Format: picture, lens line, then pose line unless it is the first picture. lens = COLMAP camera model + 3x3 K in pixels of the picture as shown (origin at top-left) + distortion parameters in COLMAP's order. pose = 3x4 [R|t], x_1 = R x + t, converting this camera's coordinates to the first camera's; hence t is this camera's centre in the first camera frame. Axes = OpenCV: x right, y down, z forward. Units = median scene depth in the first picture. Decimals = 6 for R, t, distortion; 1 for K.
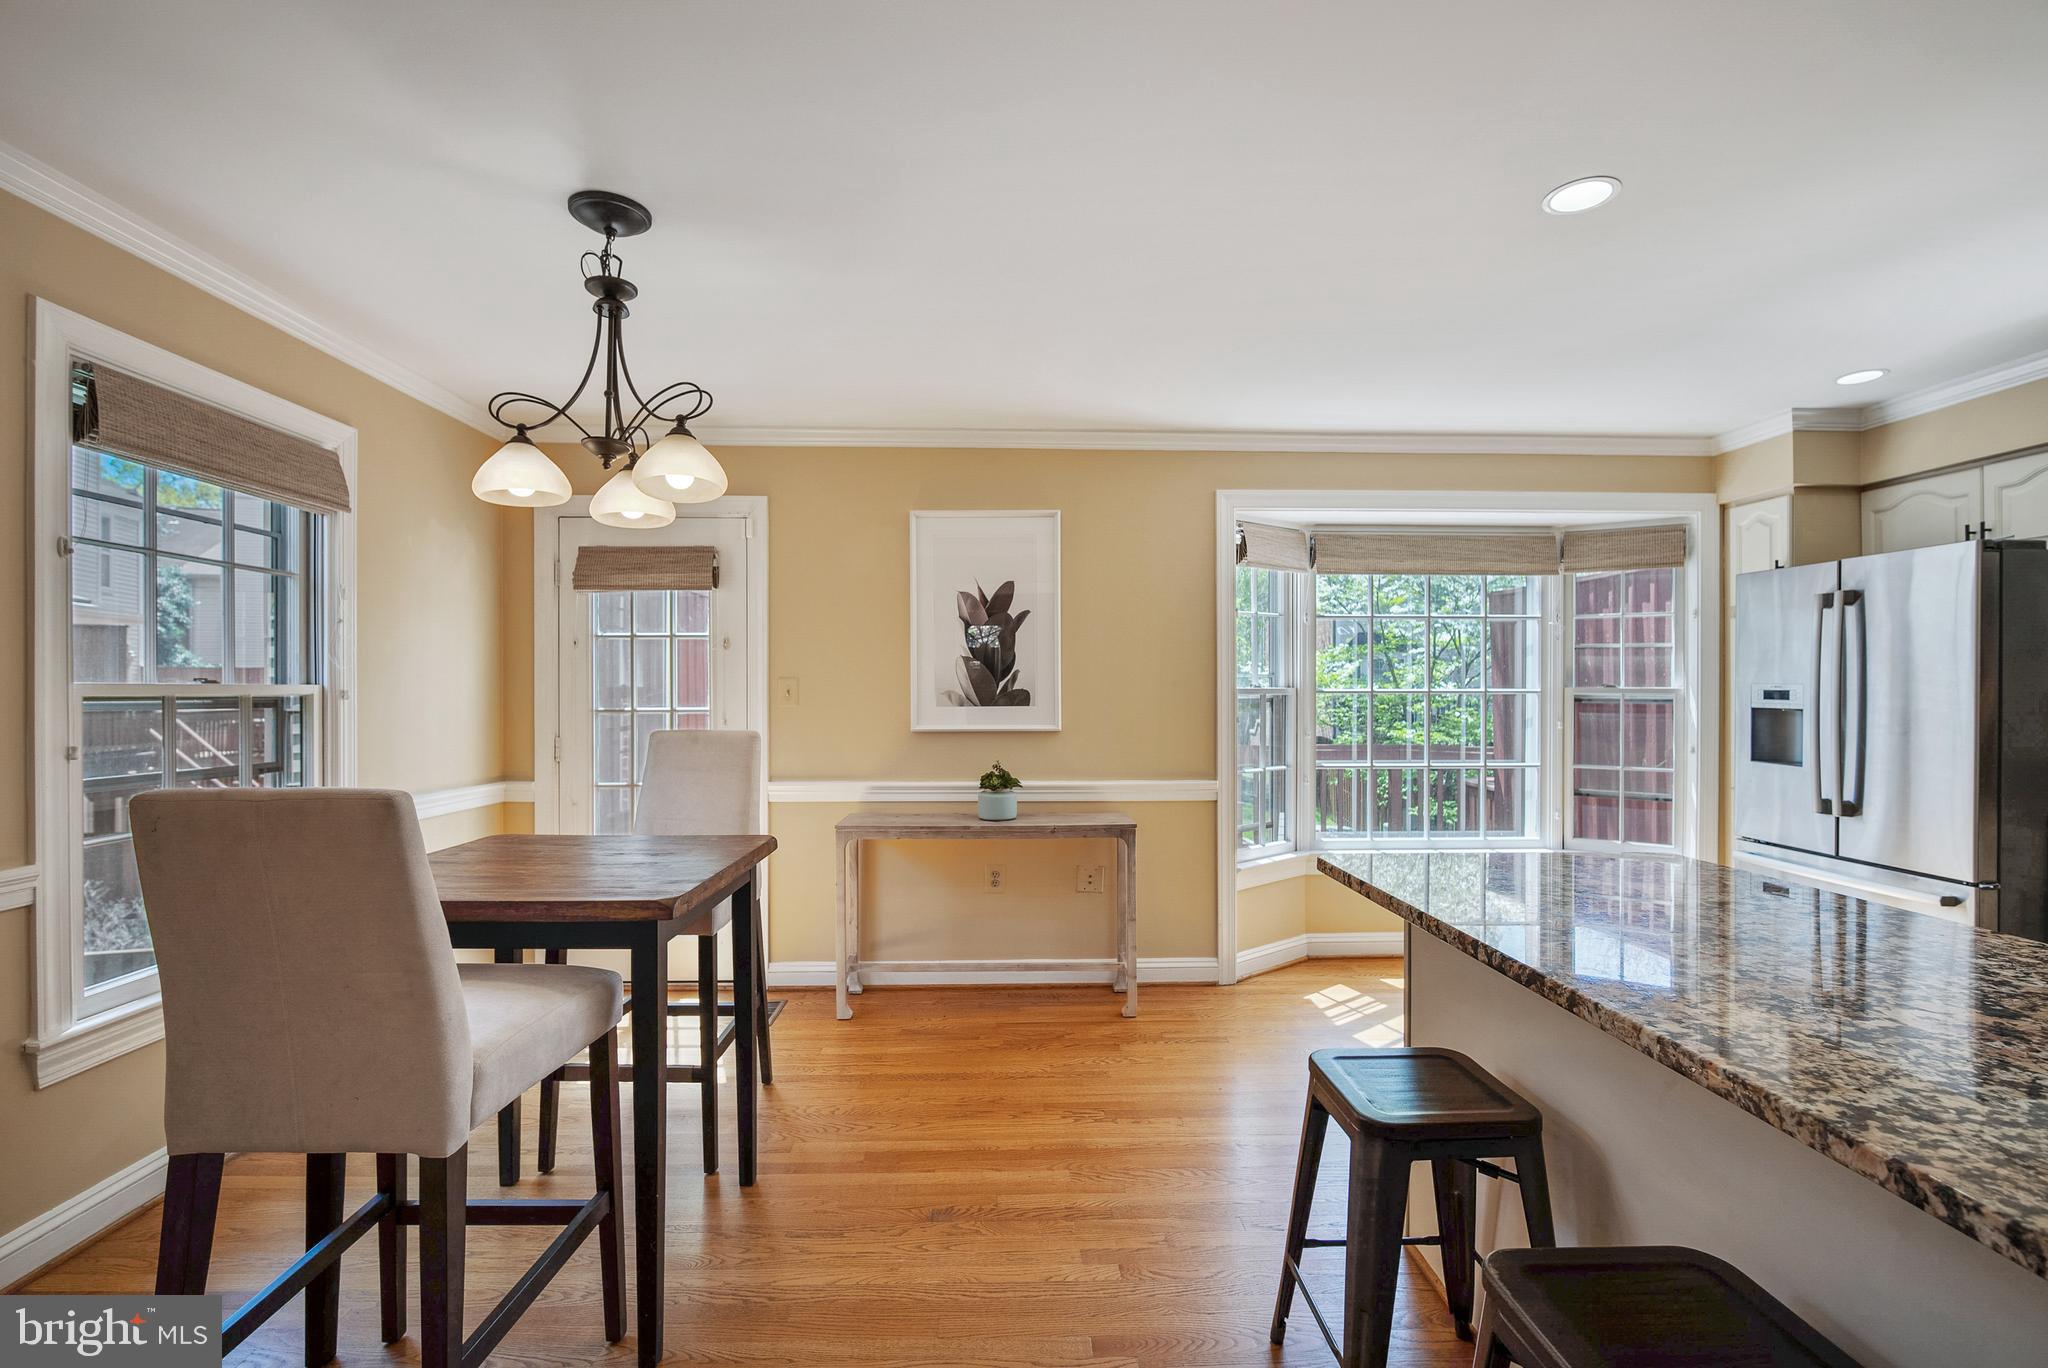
lens RADIAL K [[896.3, 0, 1032.9], [0, 896.3, 685.9], [0, 0, 1]] dist [-0.012871, 0.002920]
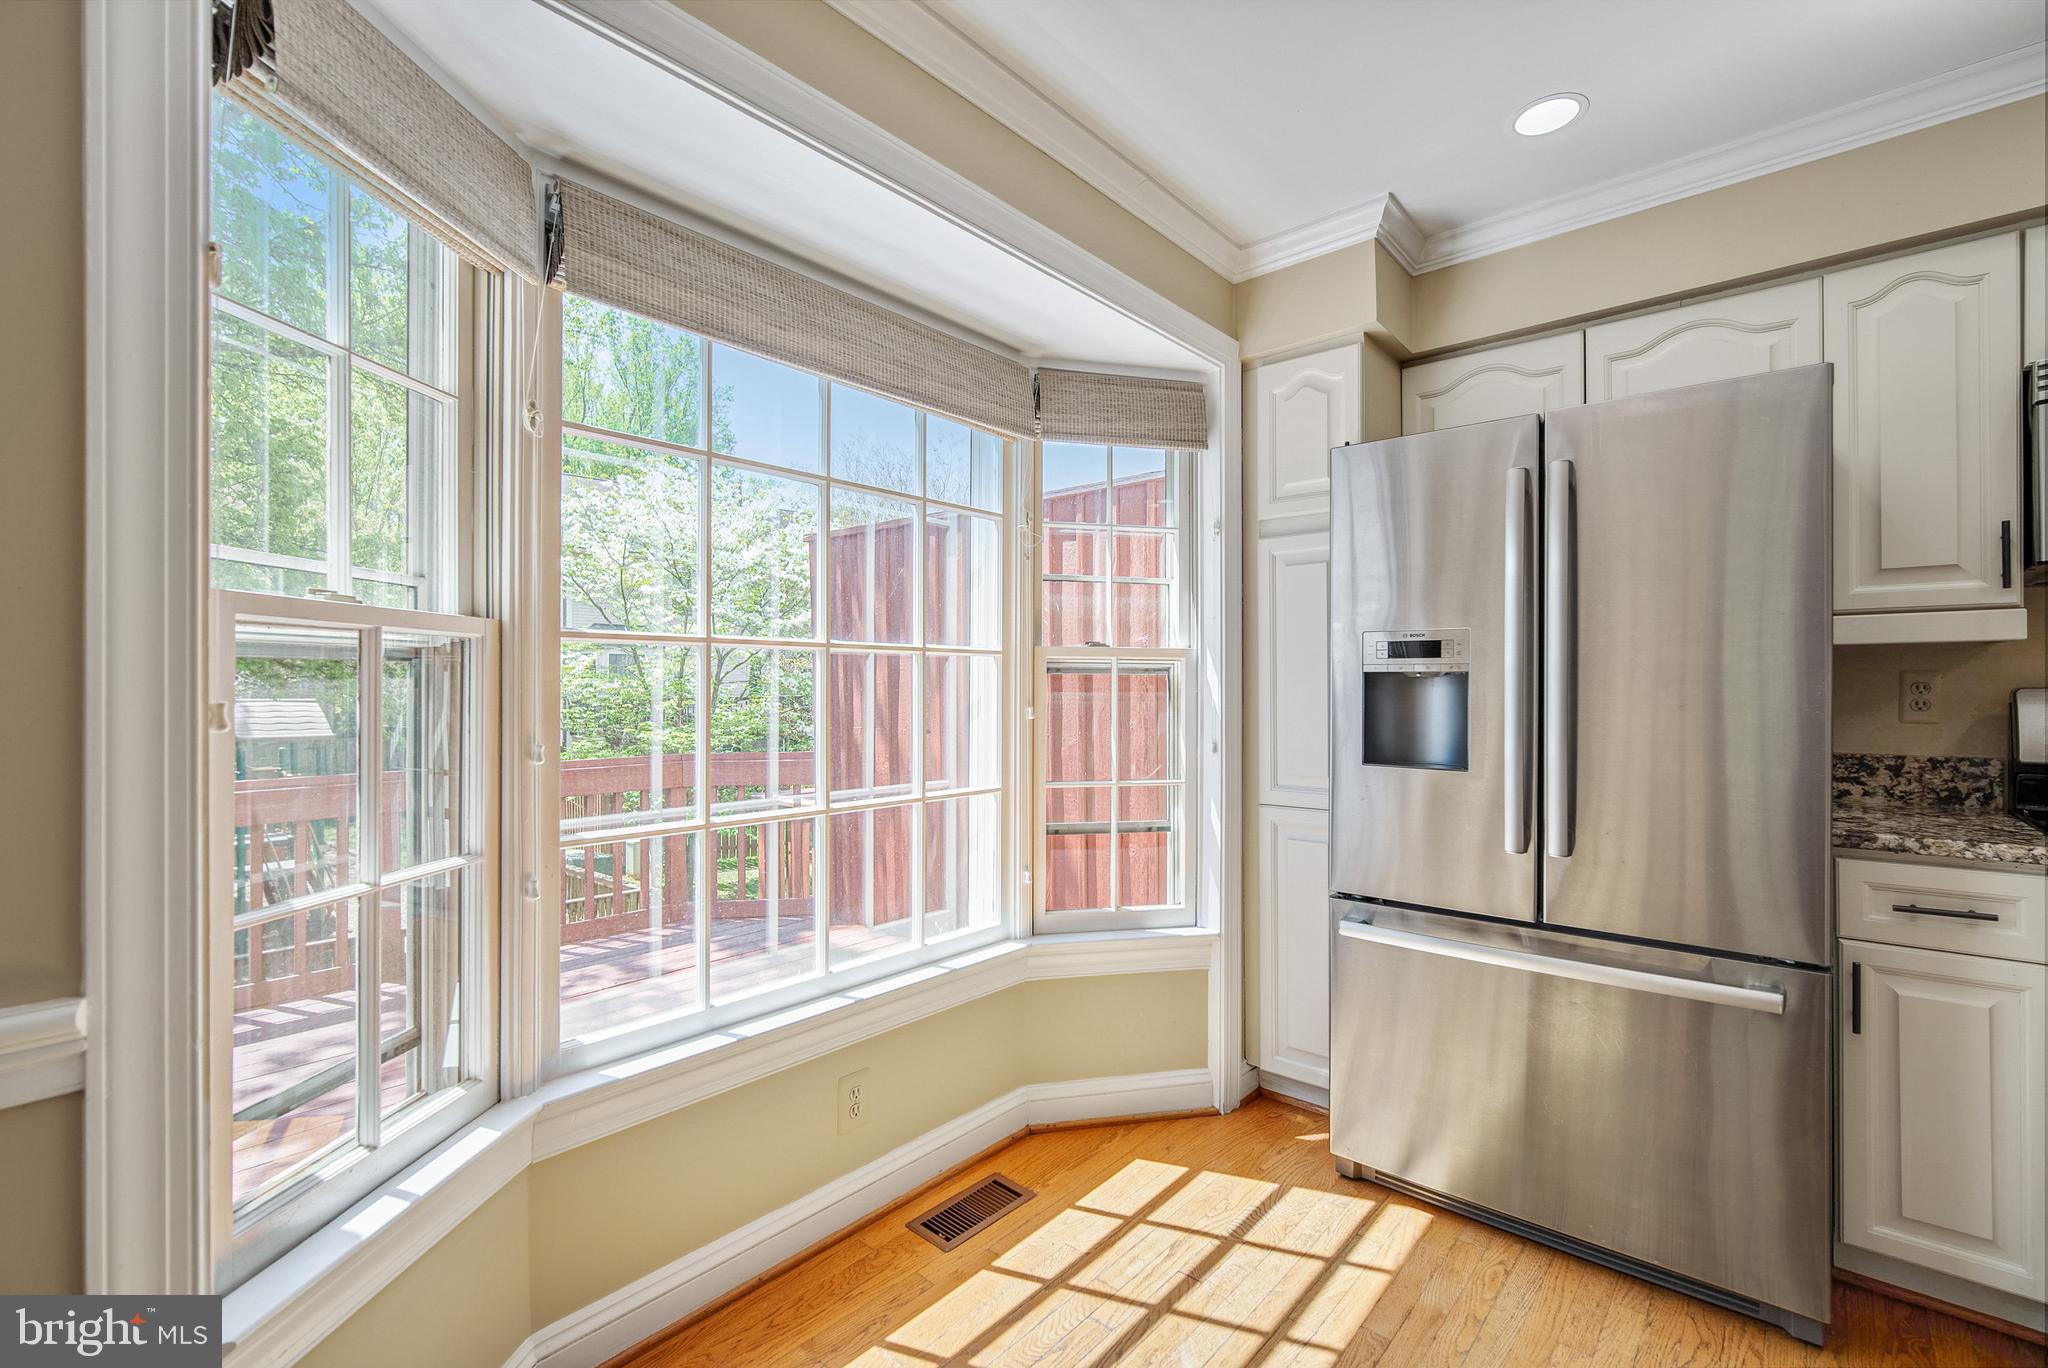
lens RADIAL K [[896.3, 0, 1030.2], [0, 896.3, 680.8], [0, 0, 1]] dist [-0.012871, 0.002920]
pose [[0.690436, 0.003627, 0.723385, 0.222980], [0.000913, 0.999982, -0.005886, 0.032331], [-0.723393, 0.004724, 0.690420, 0.732405]]
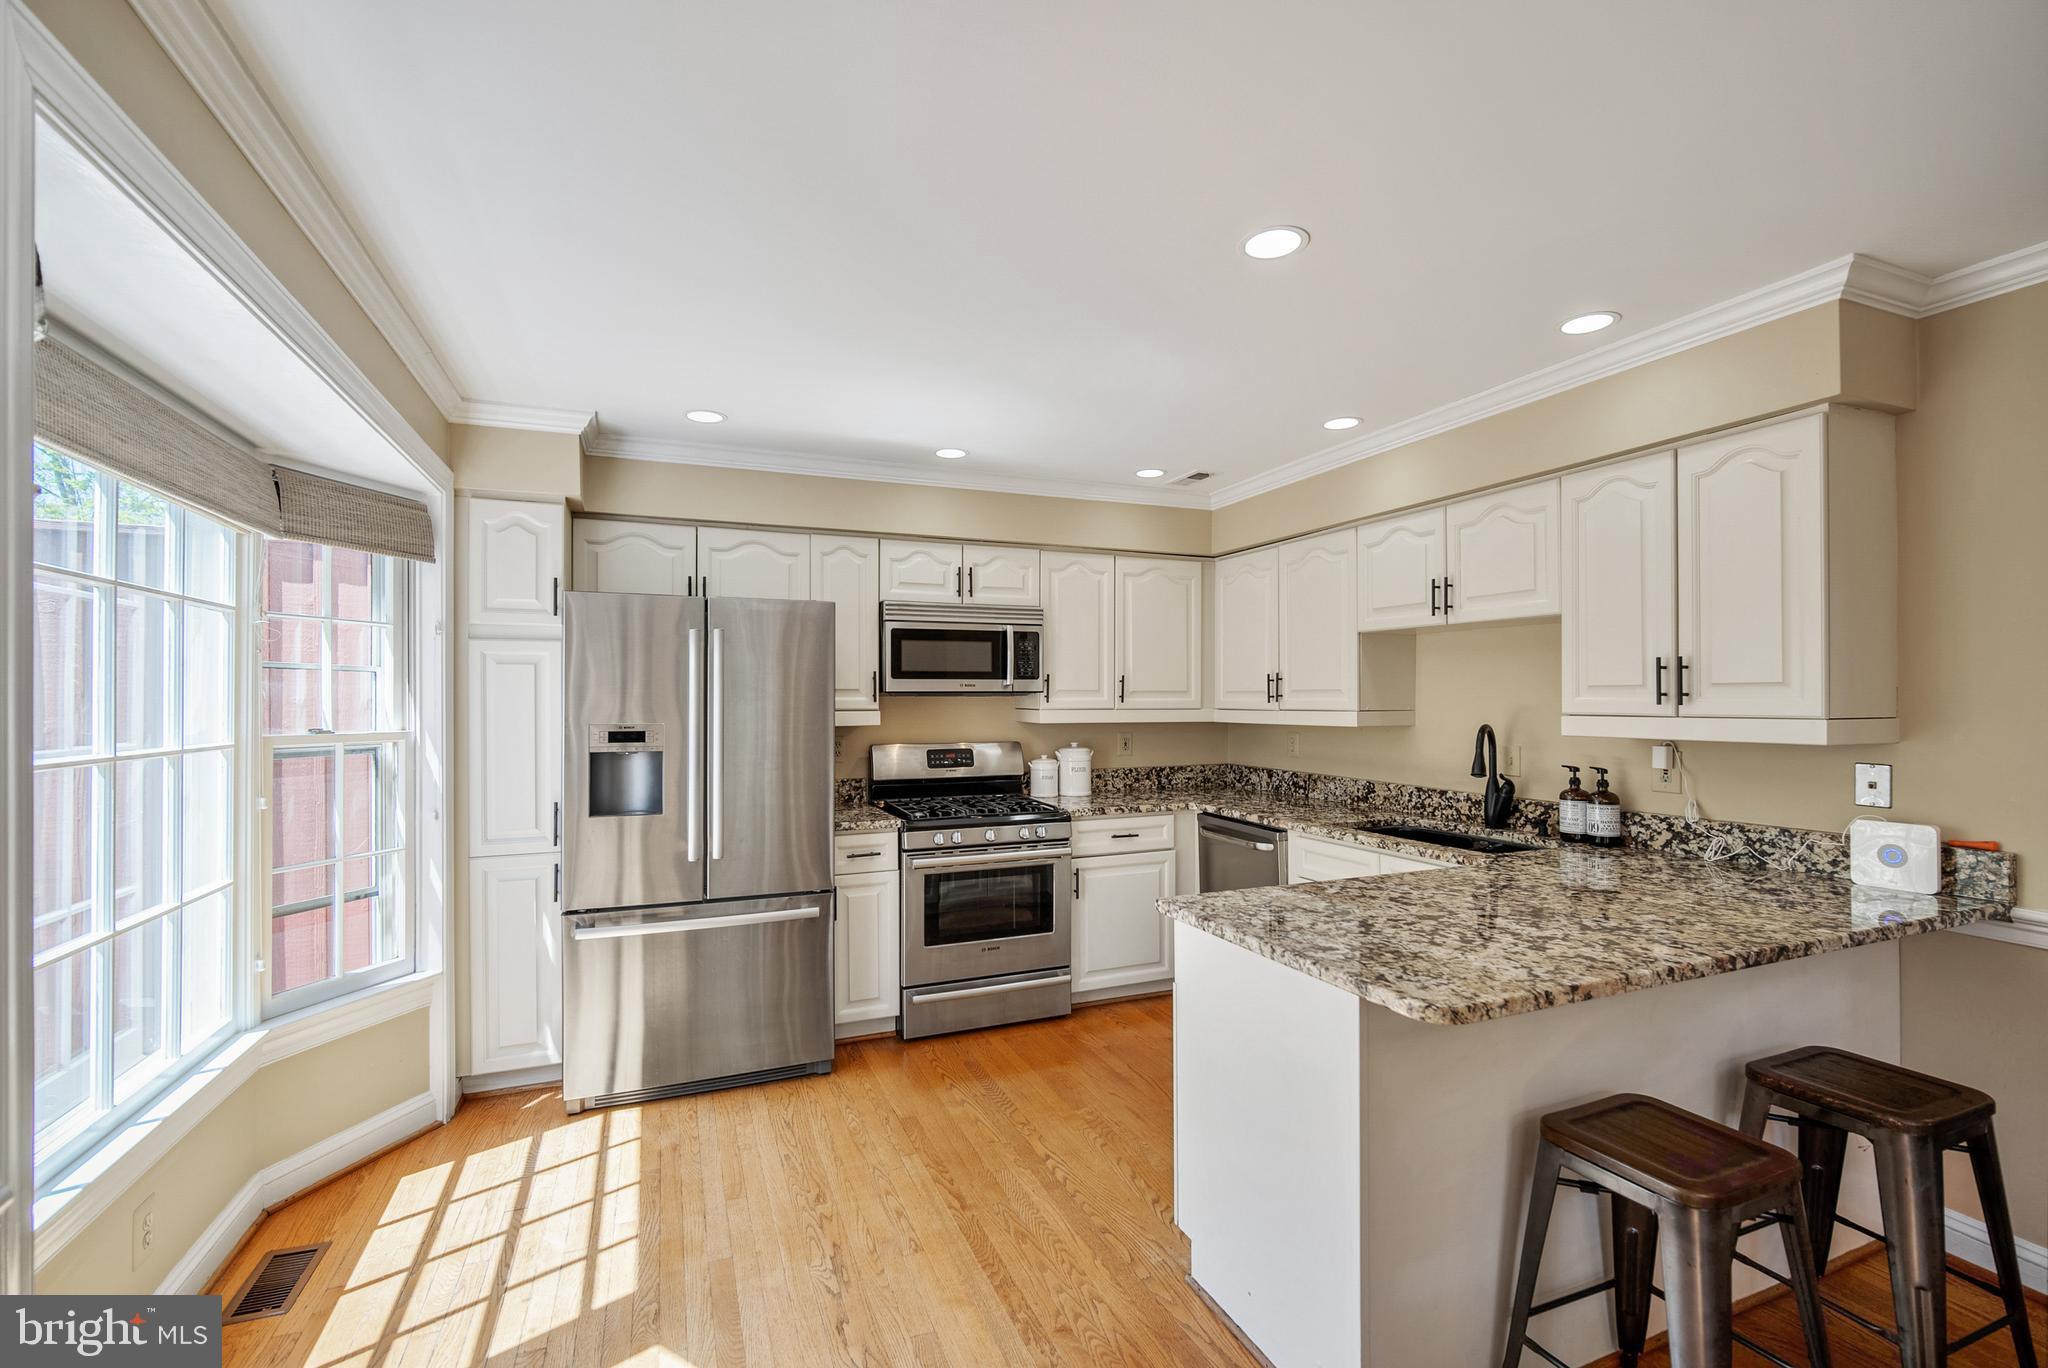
lens RADIAL K [[896.3, 0, 1019.4], [0, 896.3, 689.9], [0, 0, 1]] dist [-0.012871, 0.002920]
pose [[-0.339058, 0.008085, 0.940731, -0.120565], [0.002491, 0.999967, -0.007696, -0.026736], [-0.940762, -0.000266, -0.339067, 0.881324]]
